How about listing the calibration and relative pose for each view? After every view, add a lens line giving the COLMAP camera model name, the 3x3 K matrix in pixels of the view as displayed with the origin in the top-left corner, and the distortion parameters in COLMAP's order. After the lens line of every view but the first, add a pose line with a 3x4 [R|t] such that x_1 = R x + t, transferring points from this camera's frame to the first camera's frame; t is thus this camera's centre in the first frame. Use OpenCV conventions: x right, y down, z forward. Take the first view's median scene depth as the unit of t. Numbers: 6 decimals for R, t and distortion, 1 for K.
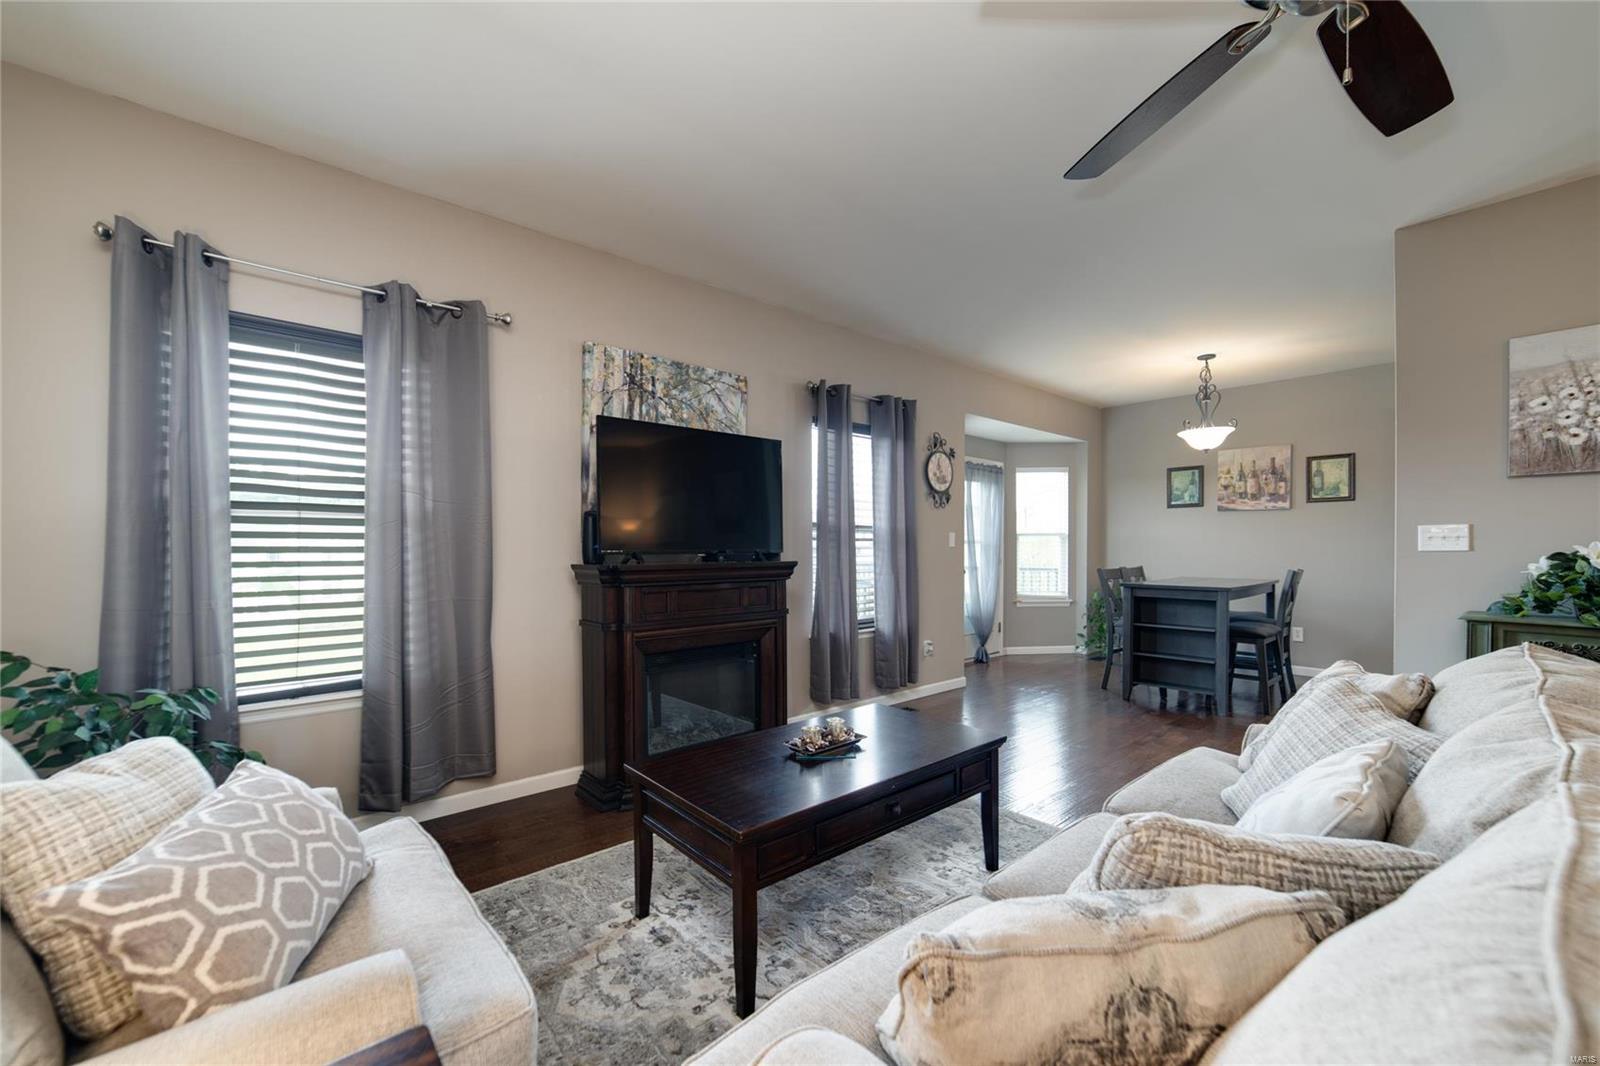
lens RADIAL K [[629.1, 0, 823.0], [0, 629.1, 553.8], [0, 0, 1]] dist [-0.020804, 0.006609]
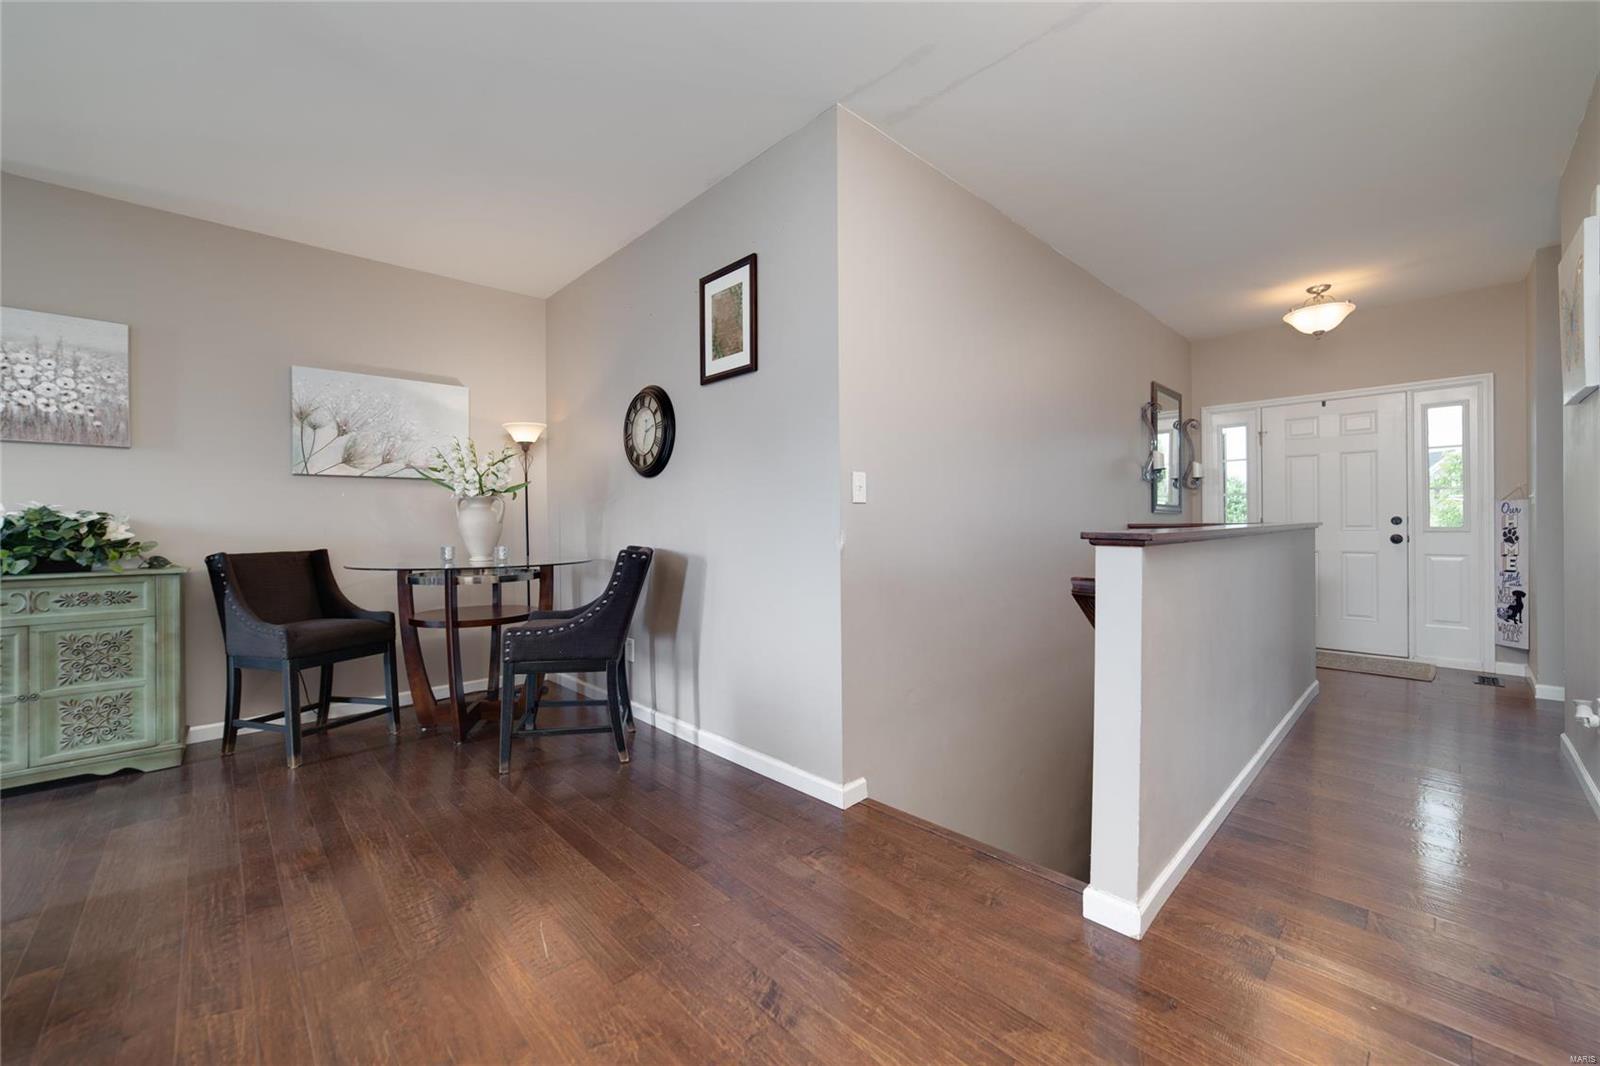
lens RADIAL K [[629.1, 0, 815.1], [0, 629.1, 525.8], [0, 0, 1]] dist [-0.020804, 0.006609]
pose [[-0.028264, -0.007856, 0.999570, 0.049861], [0.024588, 0.999661, 0.008552, 0.022424], [-0.999298, 0.024819, -0.028061, -0.196116]]
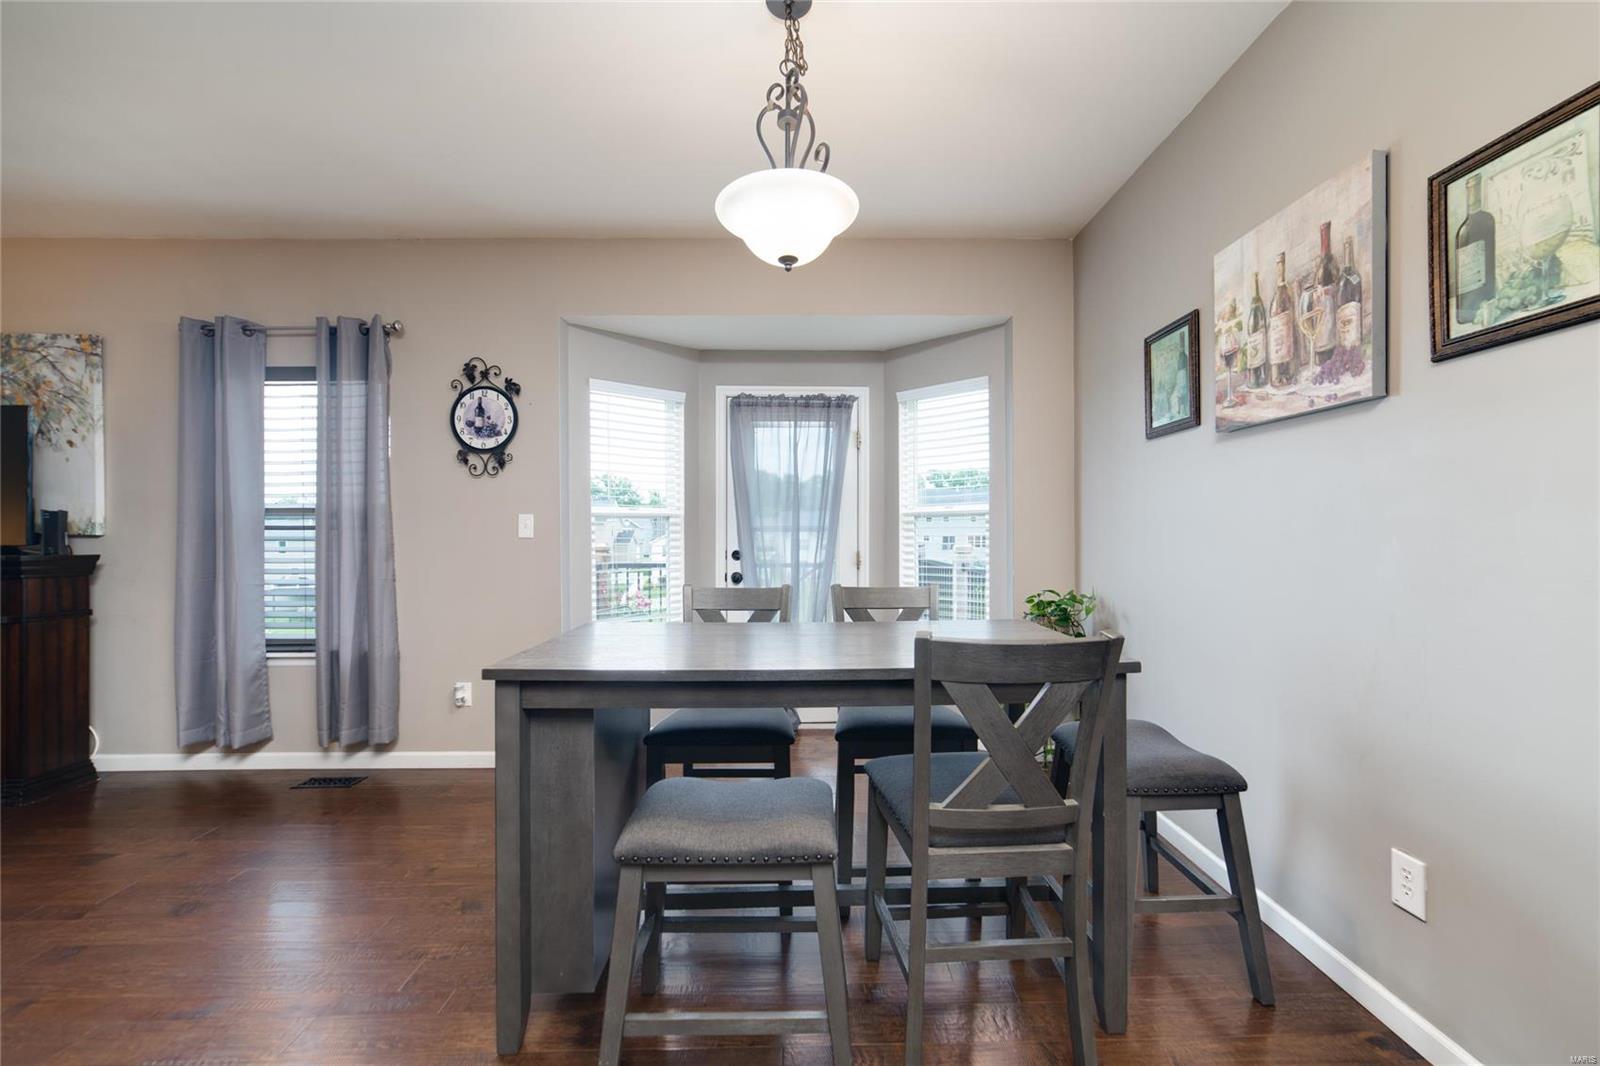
lens RADIAL K [[629.1, 0, 832.9], [0, 629.1, 538.2], [0, 0, 1]] dist [-0.020804, 0.006609]
pose [[0.760927, 0.003207, -0.648830, 0.849557], [-0.006498, 0.999975, -0.002679, -0.011195], [0.648805, 0.006255, 0.760929, 0.741931]]
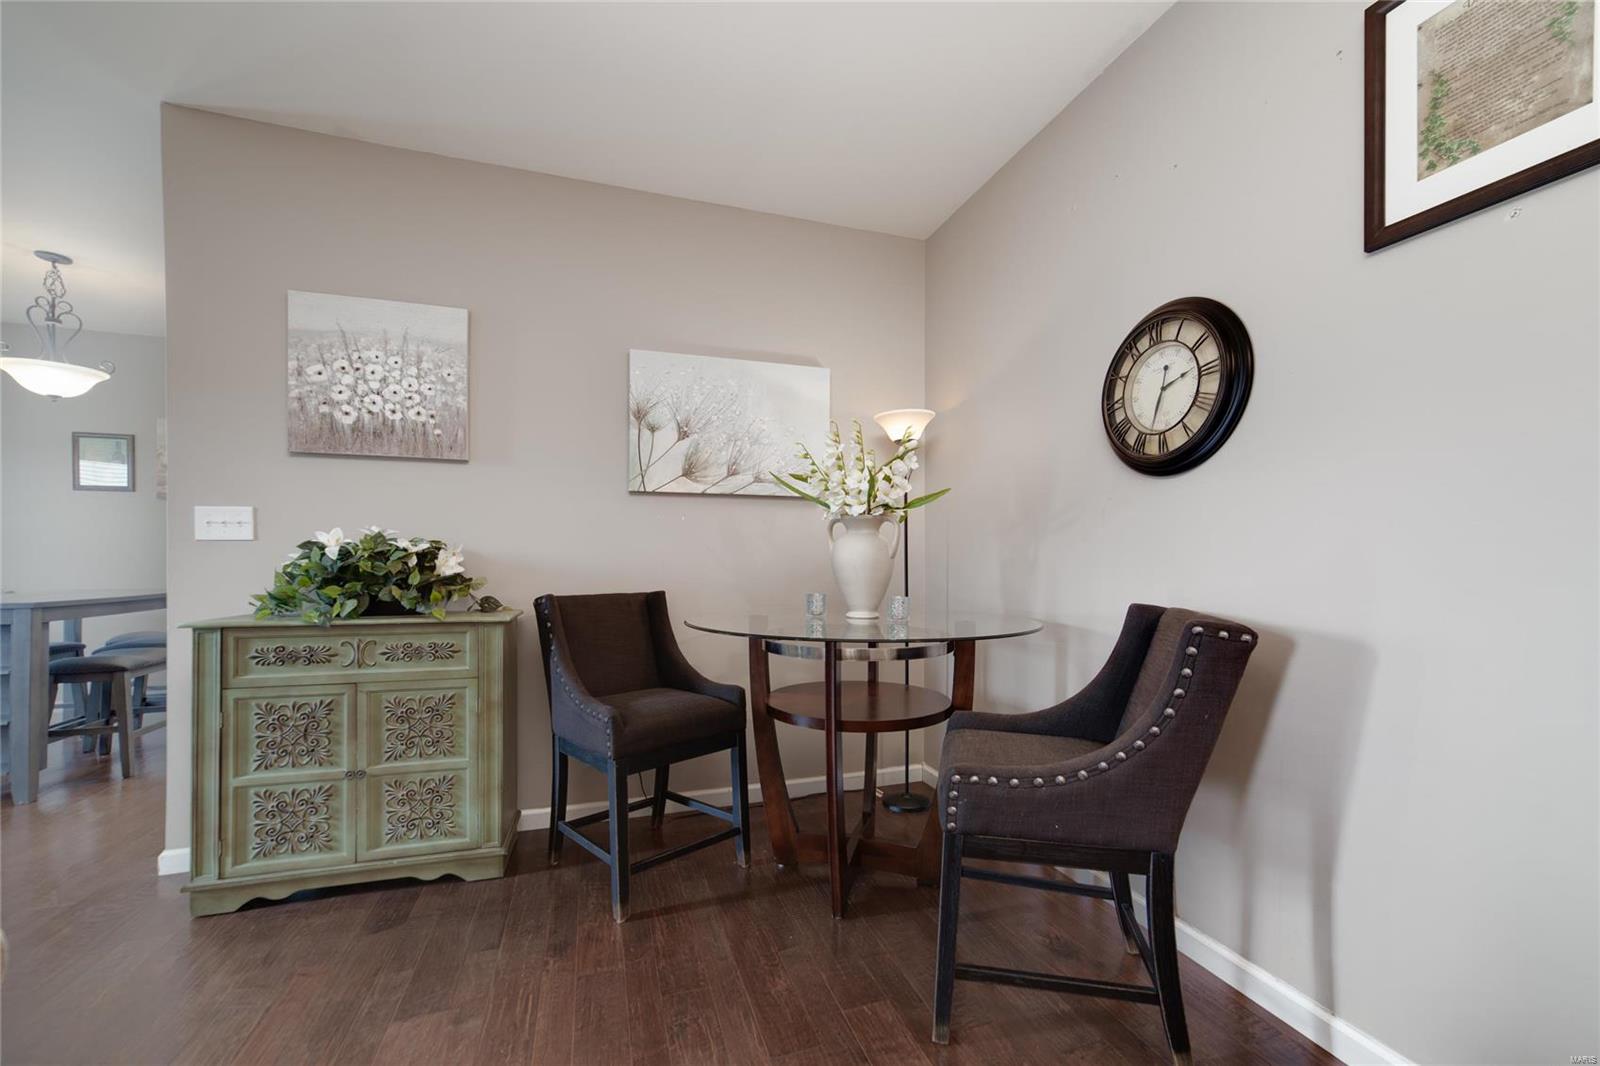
lens RADIAL K [[629.1, 0, 812.8], [0, 629.1, 559.8], [0, 0, 1]] dist [-0.020804, 0.006609]
pose [[0.390661, -0.003835, 0.920527, 0.320095], [0.014112, 0.999899, -0.001824, 0.017899], [-0.920426, 0.013703, 0.390676, 0.006465]]
